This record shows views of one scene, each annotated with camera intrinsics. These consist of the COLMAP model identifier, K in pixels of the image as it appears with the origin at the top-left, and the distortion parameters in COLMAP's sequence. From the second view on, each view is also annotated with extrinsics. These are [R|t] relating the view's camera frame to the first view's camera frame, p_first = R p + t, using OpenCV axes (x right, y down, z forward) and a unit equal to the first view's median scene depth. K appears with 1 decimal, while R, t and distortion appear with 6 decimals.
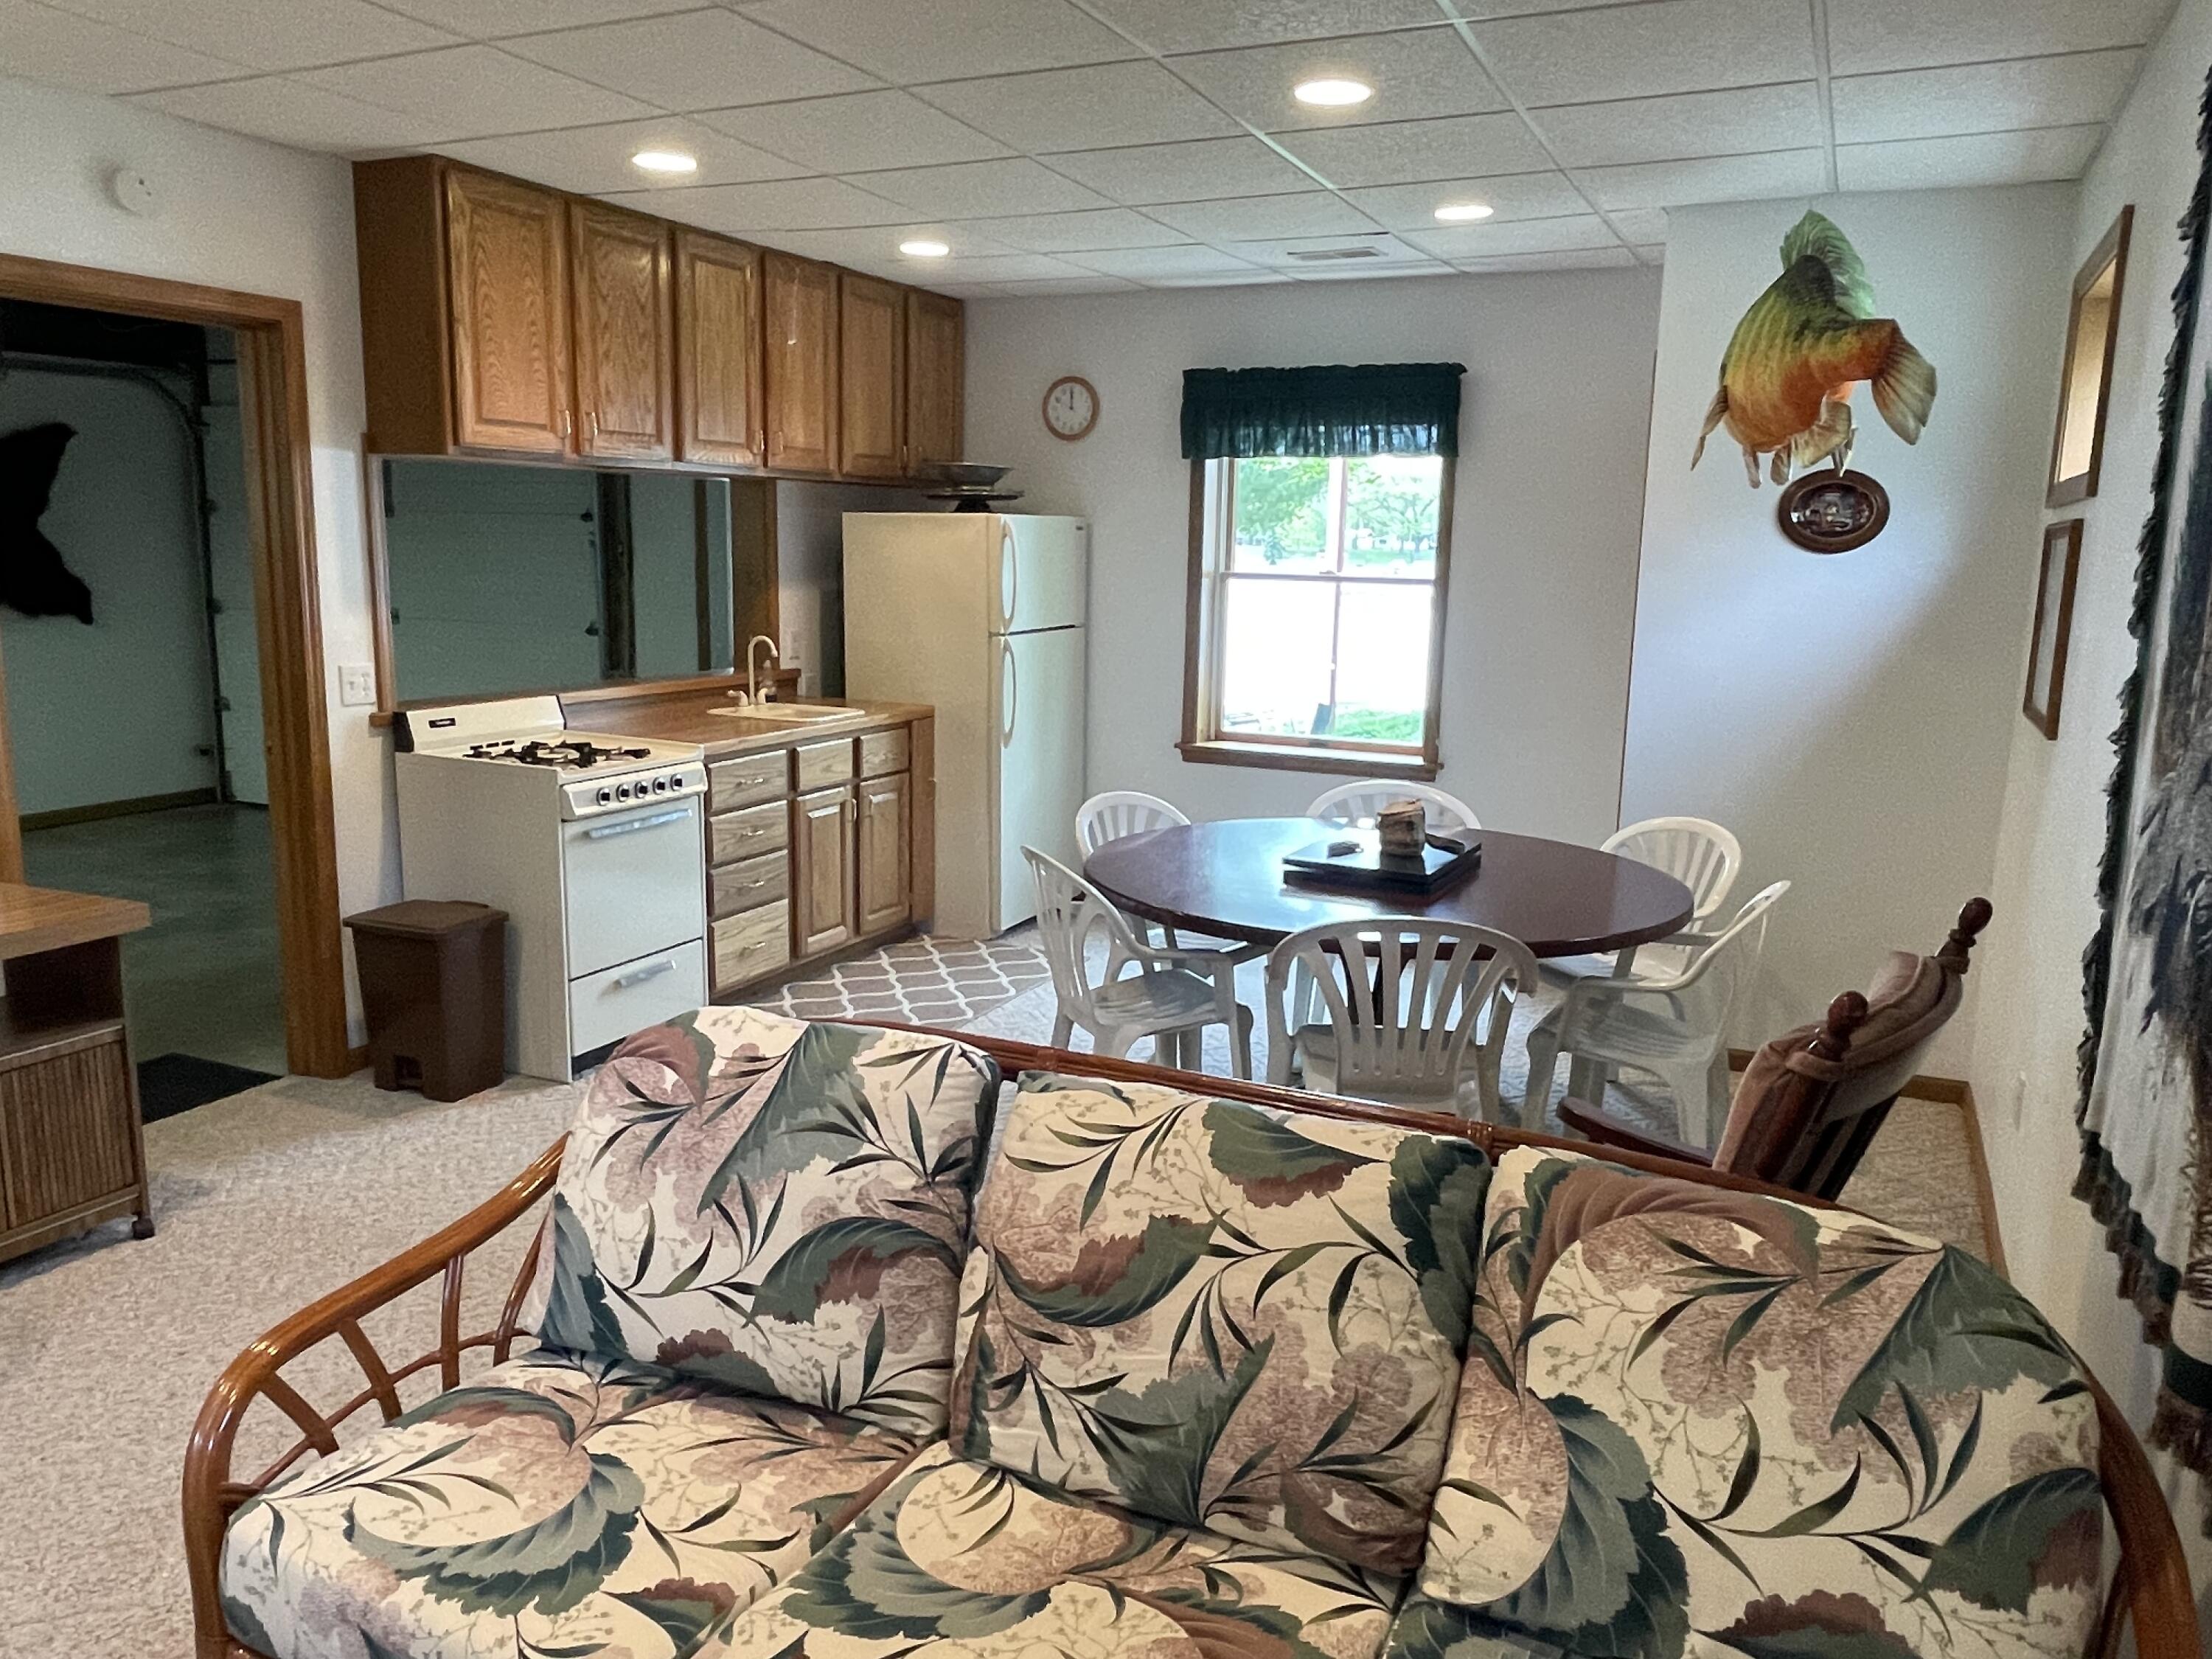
lens RADIAL K [[1596.8, 0, 1106.0], [0, 1596.8, 829.5], [0, 0, 1]] dist [-0.000628, -0.002460]
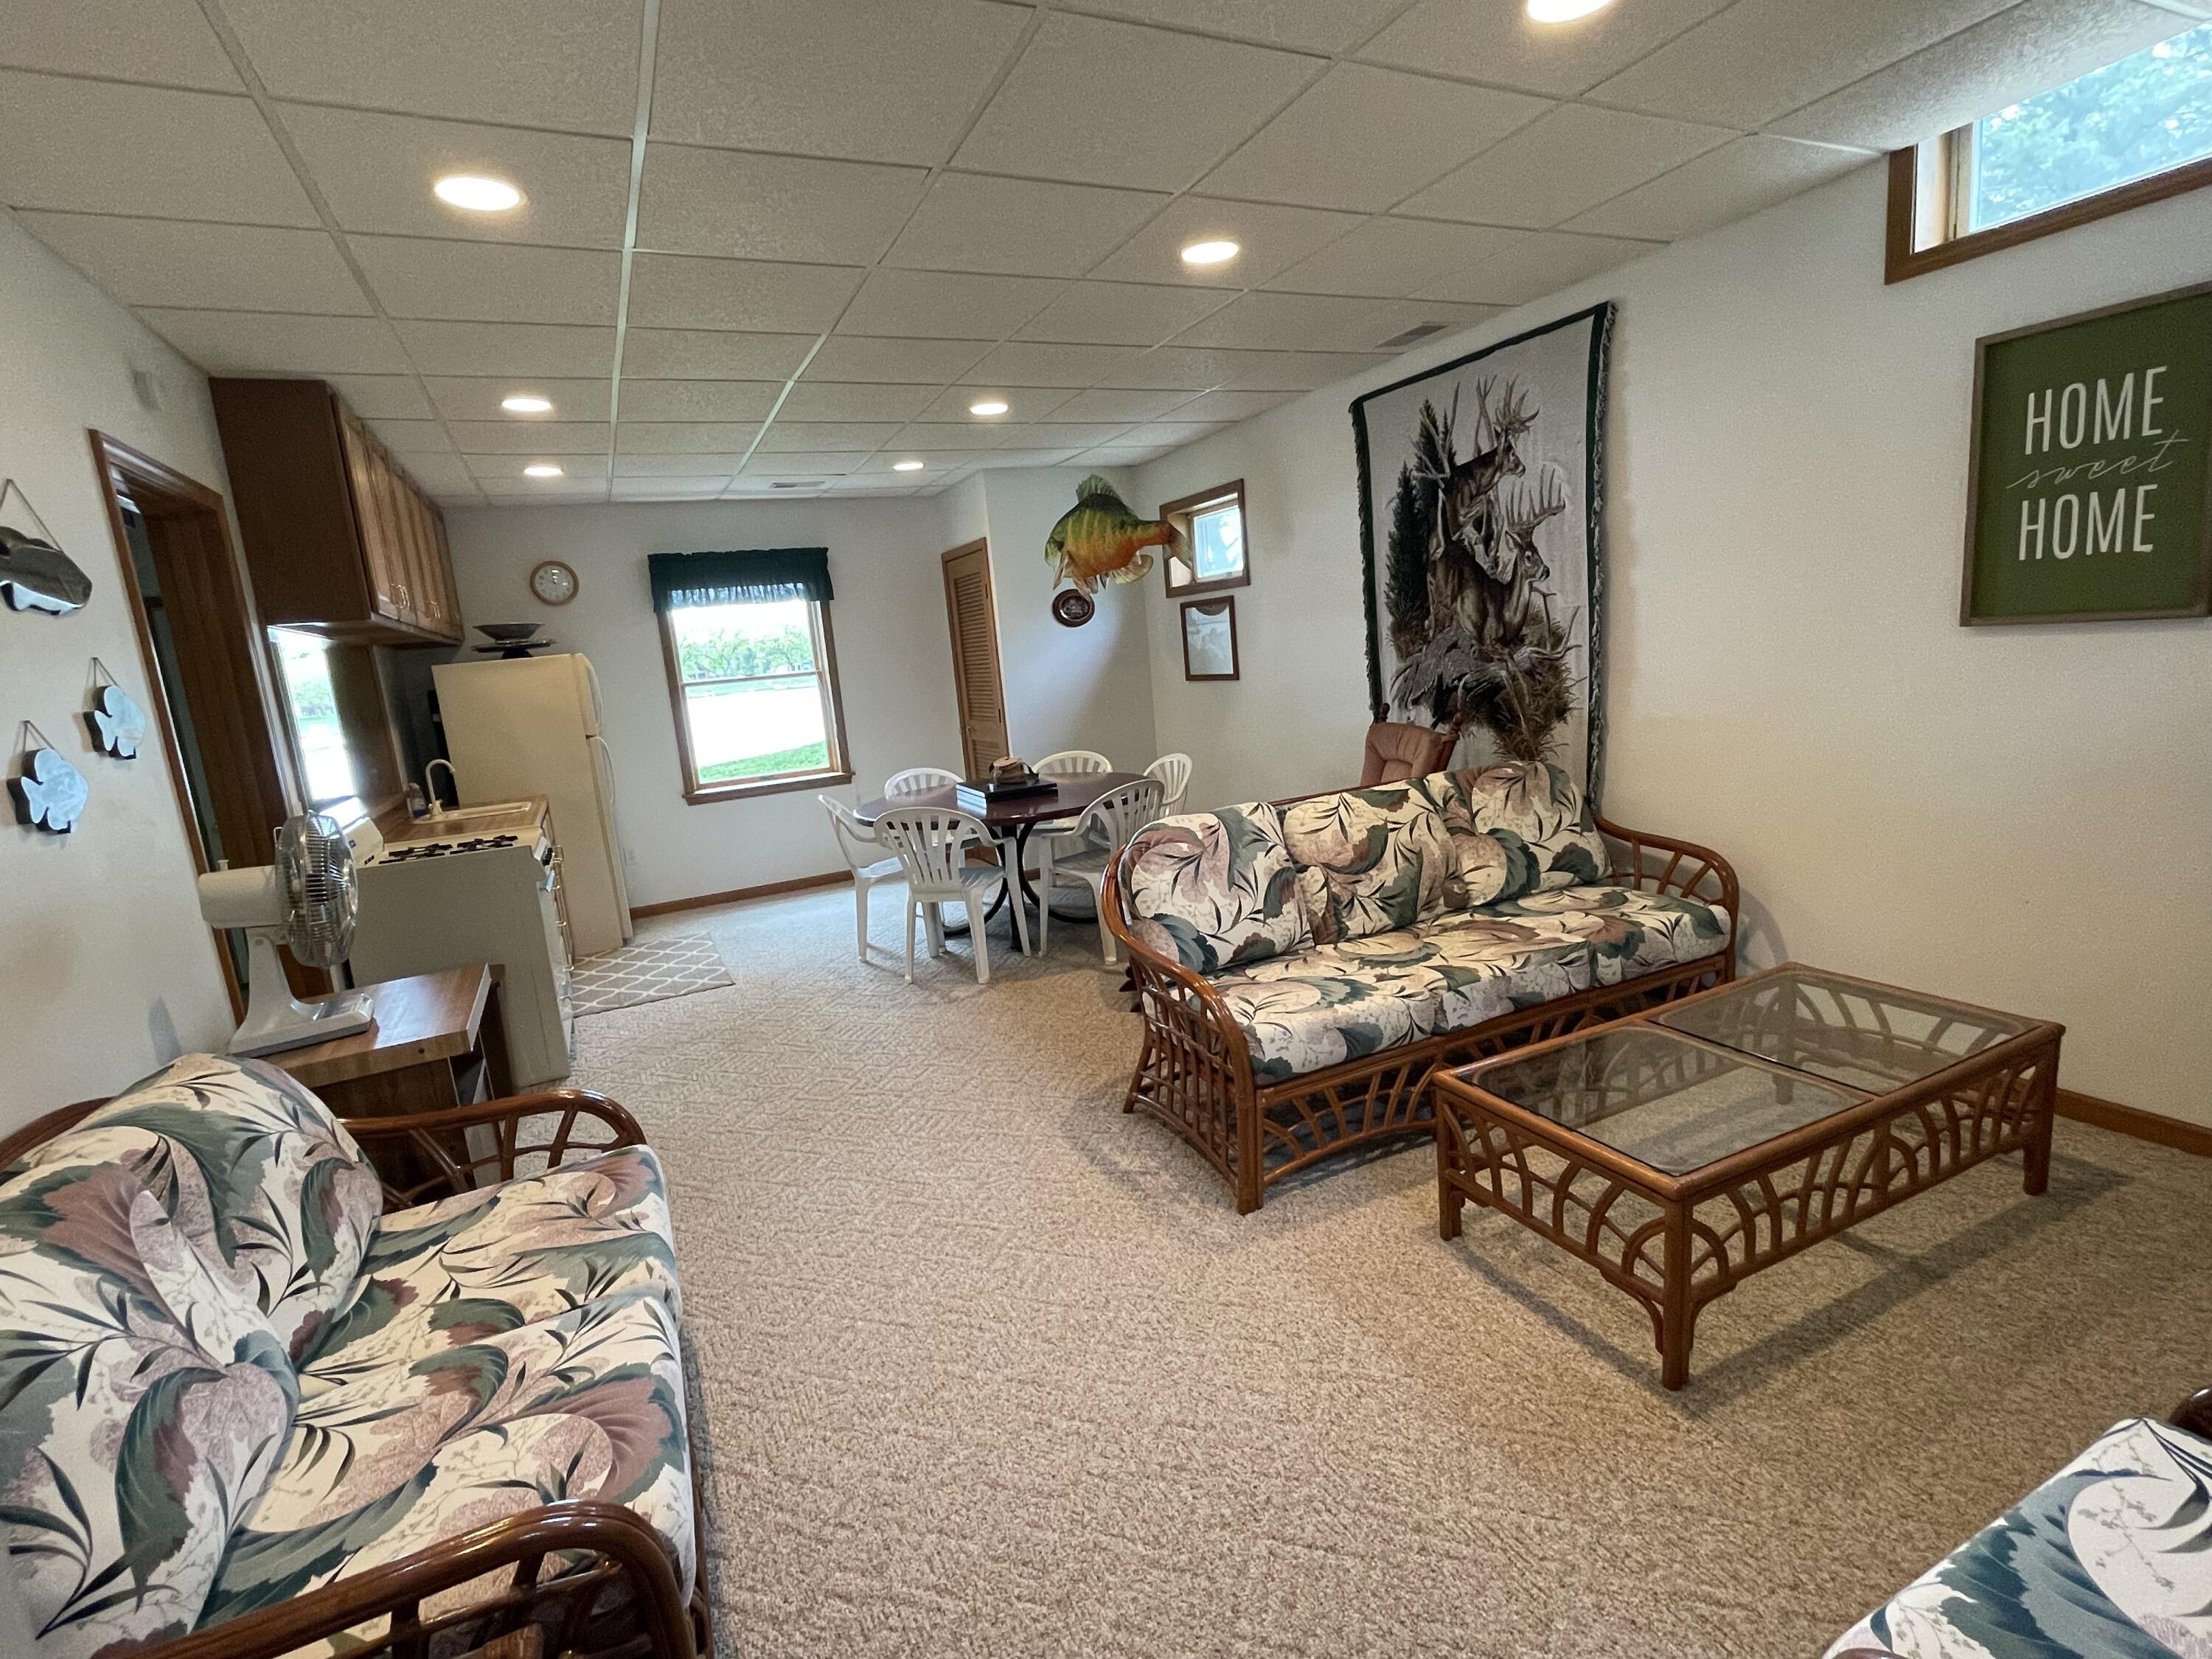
lens RADIAL K [[1052.2, 0, 1102.3], [0, 1052.2, 800.0], [0, 0, 1]] dist [-0.000753, -0.000100]
pose [[0.628670, -0.193184, 0.753295, -1.536654], [0.238420, 0.969887, 0.049754, -0.007271], [-0.740223, 0.148322, 0.655798, 0.121833]]
